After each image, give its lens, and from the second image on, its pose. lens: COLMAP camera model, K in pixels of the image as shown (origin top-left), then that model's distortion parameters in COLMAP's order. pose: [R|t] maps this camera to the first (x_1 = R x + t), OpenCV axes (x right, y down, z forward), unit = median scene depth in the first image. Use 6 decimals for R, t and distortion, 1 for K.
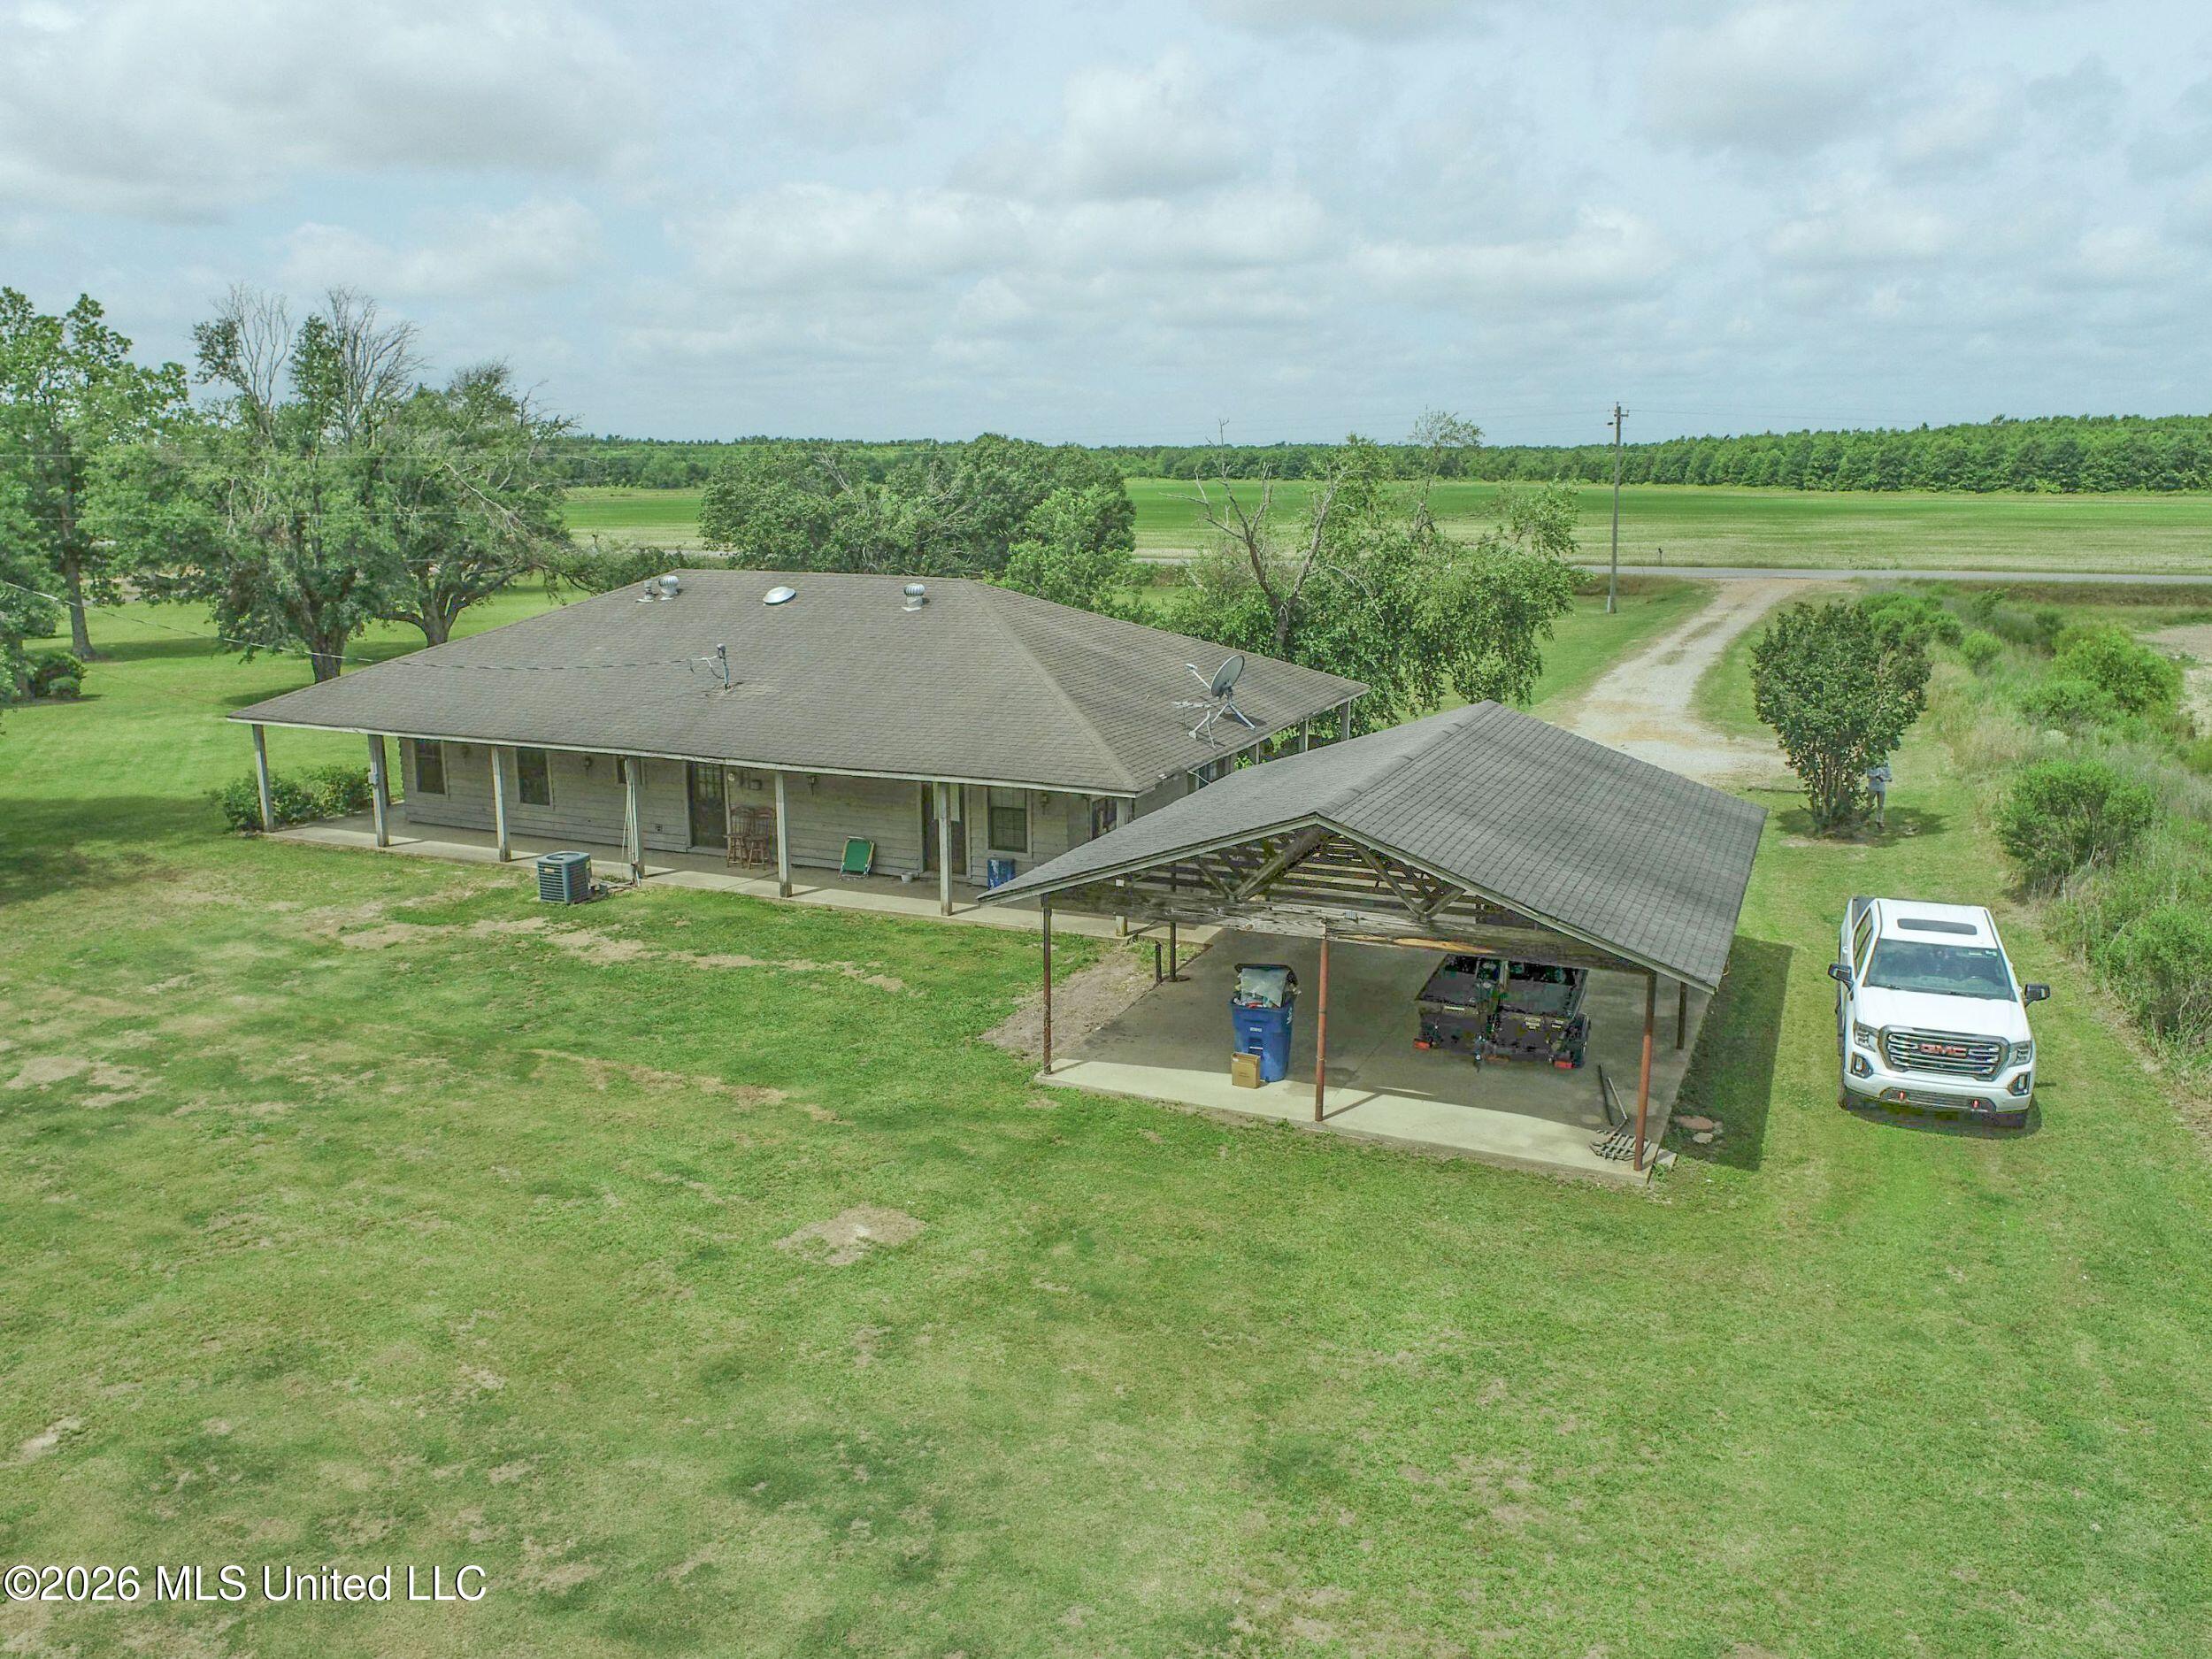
lens RADIAL K [[1661.4, 0, 1102.4], [0, 1661.4, 835.5], [0, 0, 1]] dist [-0.014952, 0.002291]
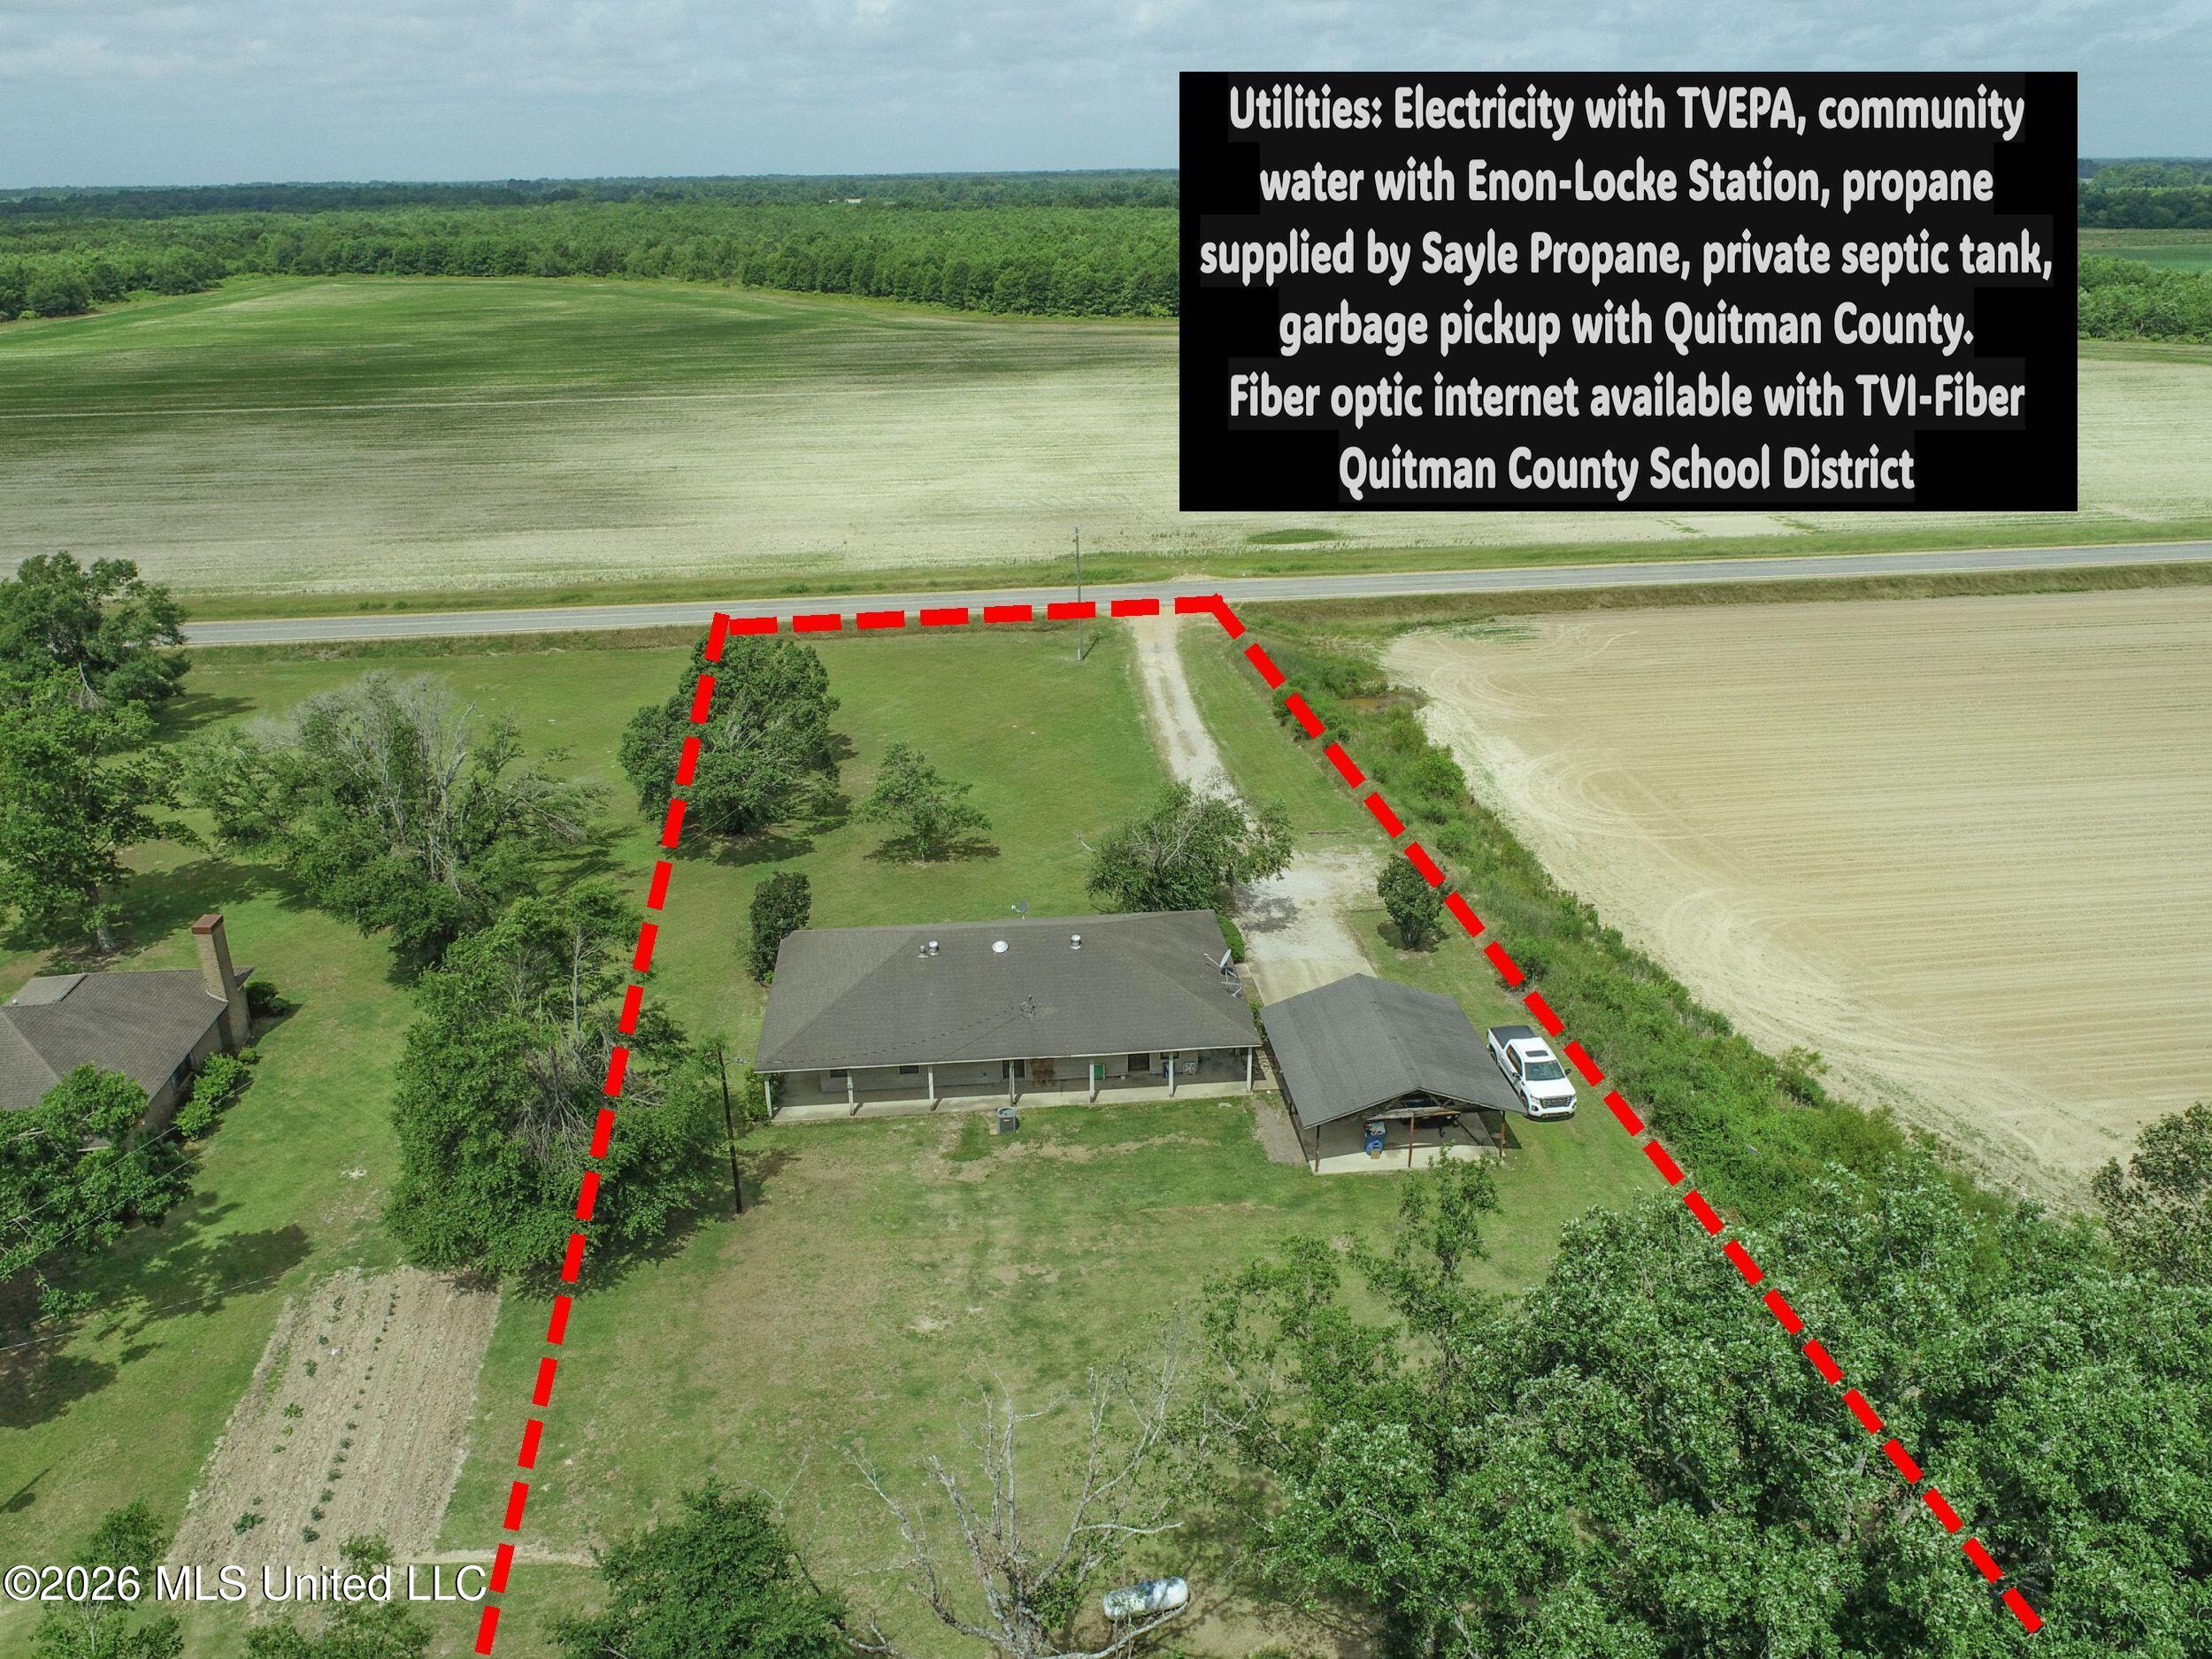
lens RADIAL K [[1656.6, 0, 1106.0], [0, 1656.6, 829.5], [0, 0, 1]] dist [-0.013349, 0.001270]
pose [[0.867873, -0.184878, 0.461104, -1.324490], [0.113136, 0.977337, 0.178918, -0.845031], [-0.483732, -0.103111, 0.869121, -1.103461]]
